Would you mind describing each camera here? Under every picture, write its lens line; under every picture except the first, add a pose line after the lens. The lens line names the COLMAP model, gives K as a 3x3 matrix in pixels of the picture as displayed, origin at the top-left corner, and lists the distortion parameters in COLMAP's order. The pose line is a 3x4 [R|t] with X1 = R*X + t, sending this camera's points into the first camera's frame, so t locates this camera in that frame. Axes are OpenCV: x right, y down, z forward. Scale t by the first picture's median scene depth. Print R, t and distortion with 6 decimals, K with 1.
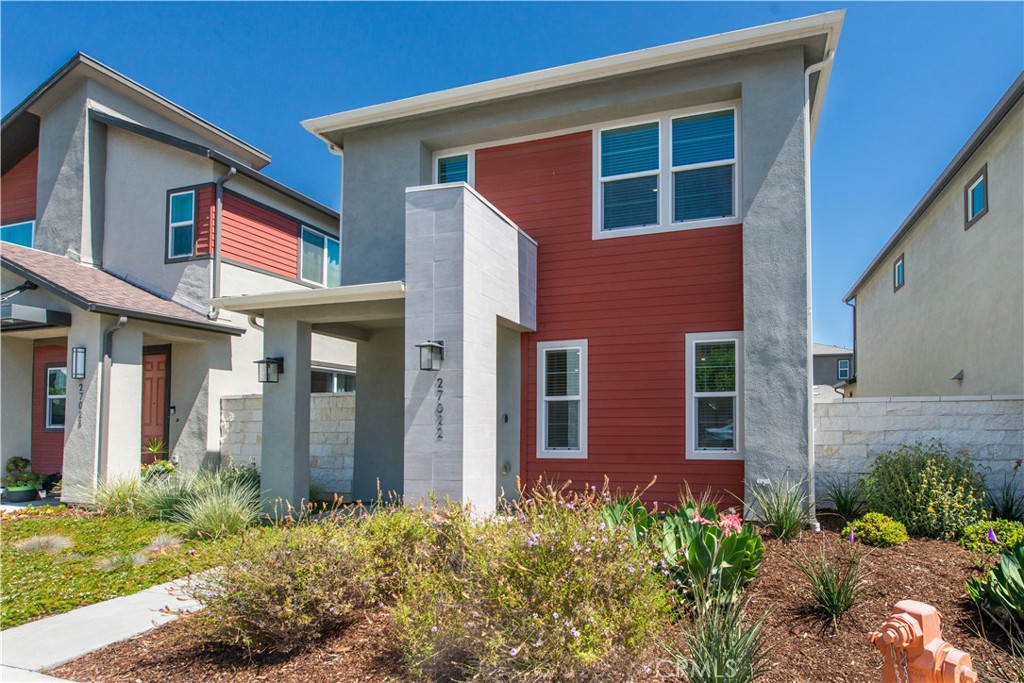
lens RADIAL K [[486.6, 0, 581.1], [0, 486.6, 415.1], [0, 0, 1]] dist [-0.003421, -0.000836]
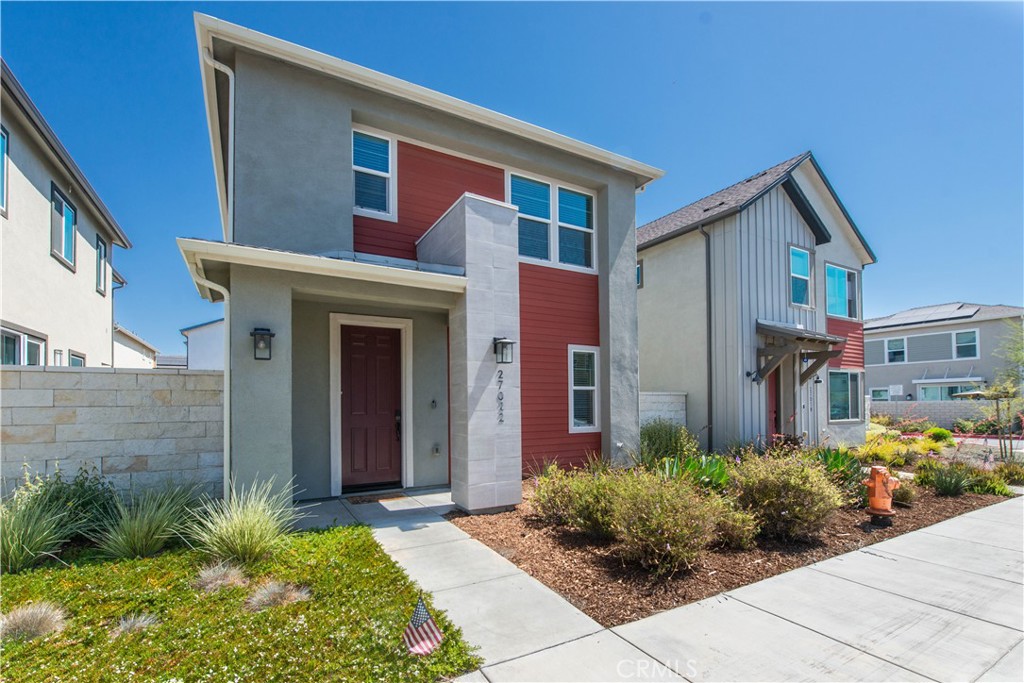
lens RADIAL K [[468.4, 0, 510.6], [0, 468.4, 403.5], [0, 0, 1]] dist [-0.004679, -0.000779]
pose [[0.707848, 0.001817, 0.706363, -0.829097], [-0.008496, 0.999946, 0.005942, -0.002721], [-0.706314, -0.010207, 0.707825, 0.150667]]
